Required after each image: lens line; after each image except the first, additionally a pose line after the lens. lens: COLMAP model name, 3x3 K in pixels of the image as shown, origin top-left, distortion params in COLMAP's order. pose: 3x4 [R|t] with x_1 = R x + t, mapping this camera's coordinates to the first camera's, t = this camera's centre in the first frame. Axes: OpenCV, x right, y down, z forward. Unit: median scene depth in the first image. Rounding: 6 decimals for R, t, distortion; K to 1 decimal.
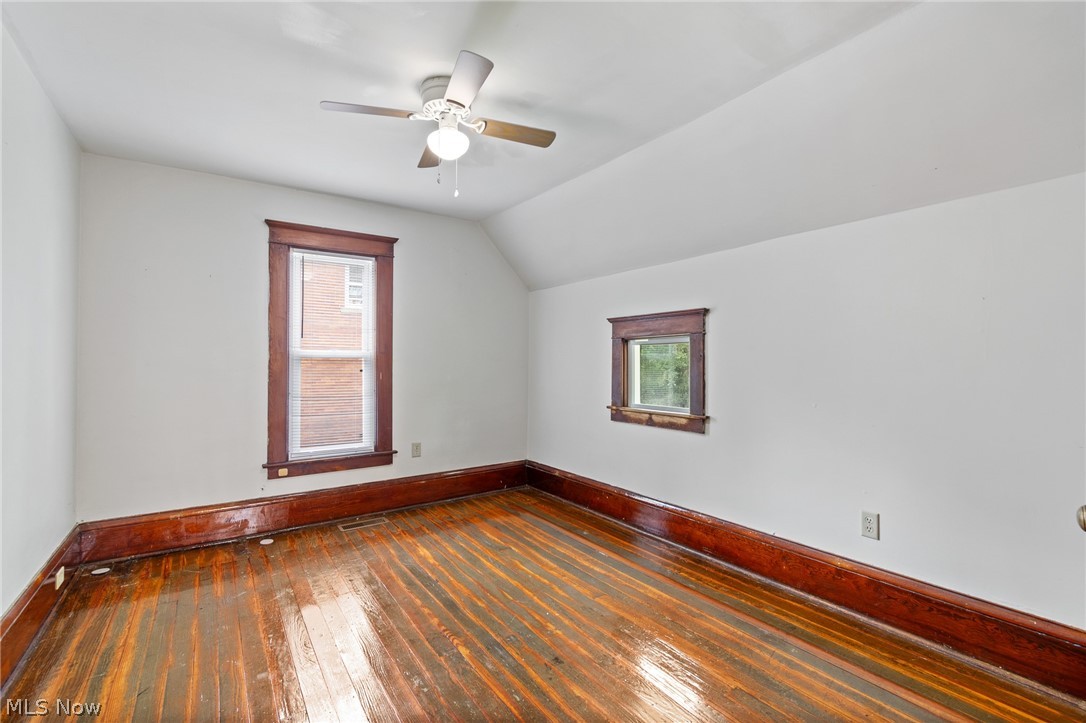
lens RADIAL K [[488.3, 0, 550.5], [0, 488.3, 365.4], [0, 0, 1]] dist [0.002494, -0.000326]
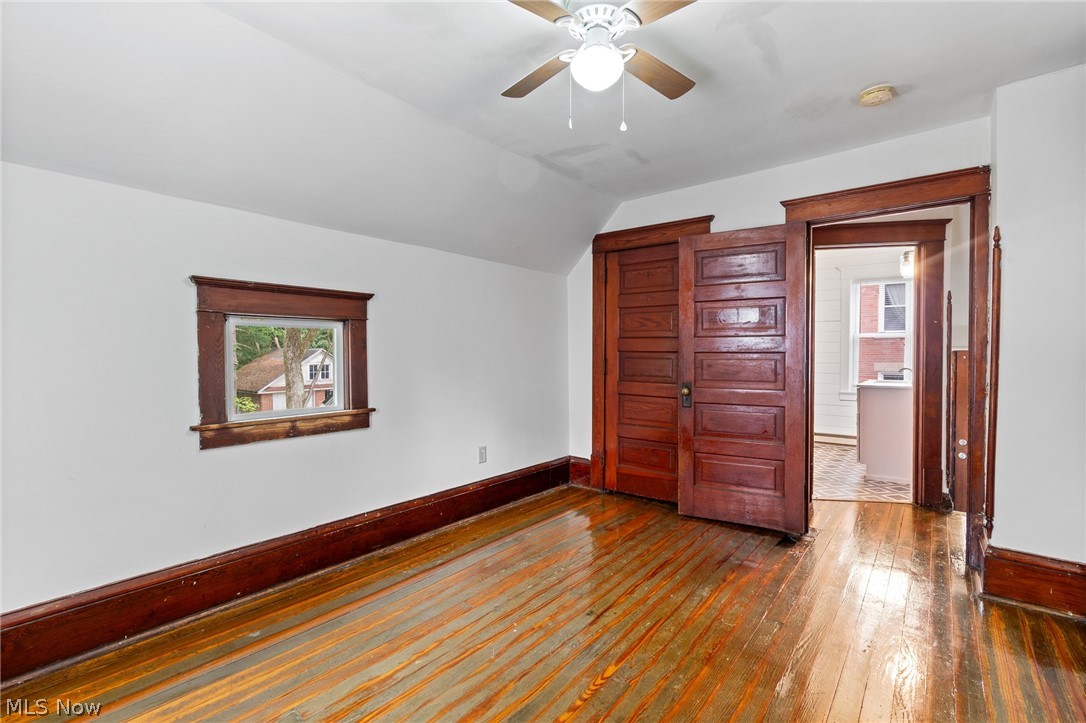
lens RADIAL K [[488.3, 0, 546.0], [0, 488.3, 368.6], [0, 0, 1]] dist [0.002494, -0.000326]
pose [[-0.263348, -0.038115, 0.963948, -0.632816], [0.010521, 0.999046, 0.042378, -0.007755], [-0.964643, 0.021302, -0.262696, 0.856724]]
